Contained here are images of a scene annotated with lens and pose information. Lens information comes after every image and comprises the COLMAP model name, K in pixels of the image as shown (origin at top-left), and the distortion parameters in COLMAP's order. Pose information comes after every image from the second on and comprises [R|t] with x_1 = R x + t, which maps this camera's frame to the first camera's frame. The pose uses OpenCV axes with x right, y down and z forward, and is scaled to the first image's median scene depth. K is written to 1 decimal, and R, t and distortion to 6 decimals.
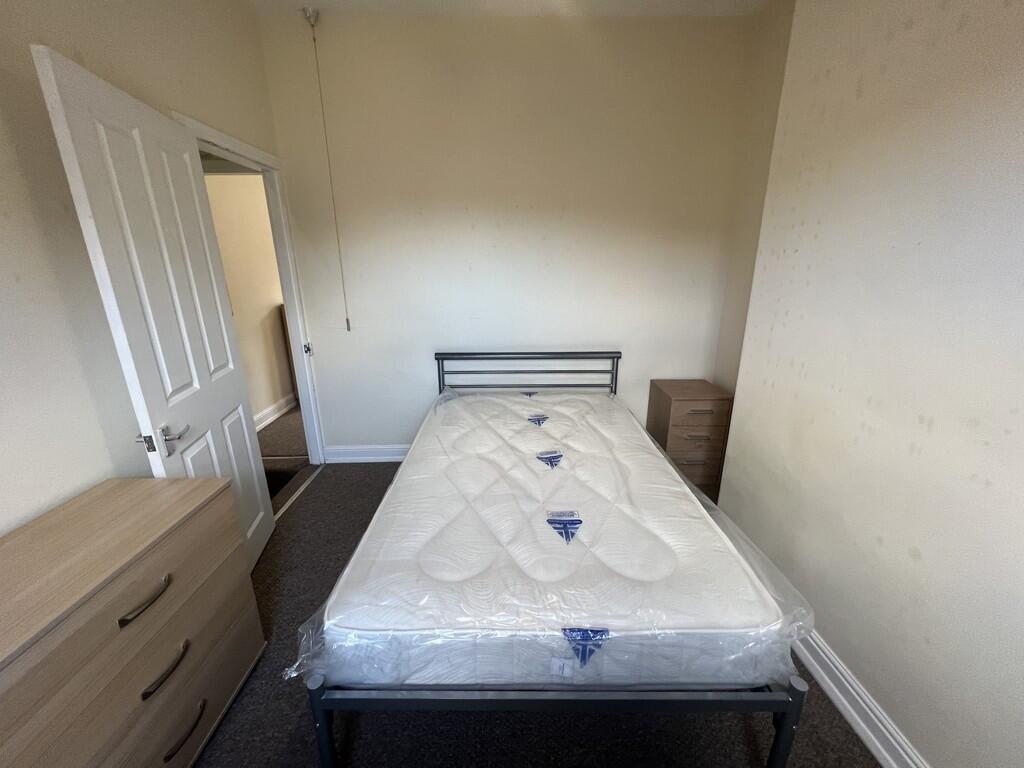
lens RADIAL K [[412.5, 0, 510.9], [0, 412.5, 387.2], [0, 0, 1]] dist [-0.000221, -0.000395]
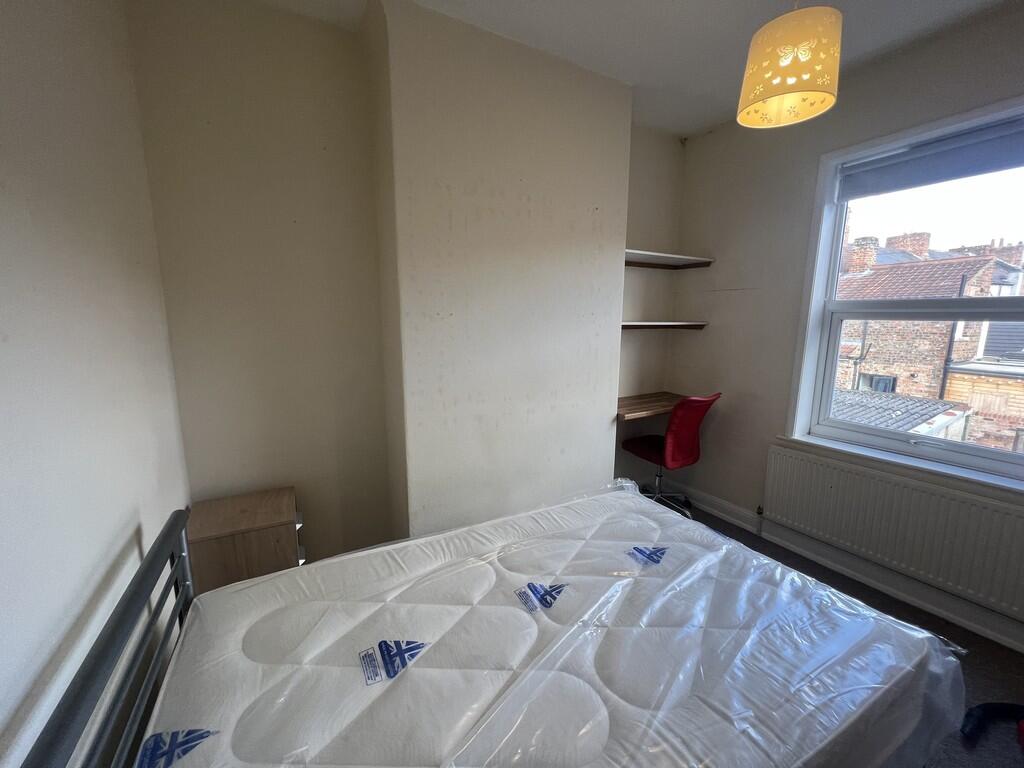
lens RADIAL K [[412.5, 0, 509.4], [0, 412.5, 385.2], [0, 0, 1]] dist [-0.000221, -0.000395]
pose [[-0.468997, -0.139570, 0.872102, -0.425019], [0.262521, 0.920776, 0.288538, -0.358713], [-0.843282, 0.364269, -0.395201, 1.143525]]
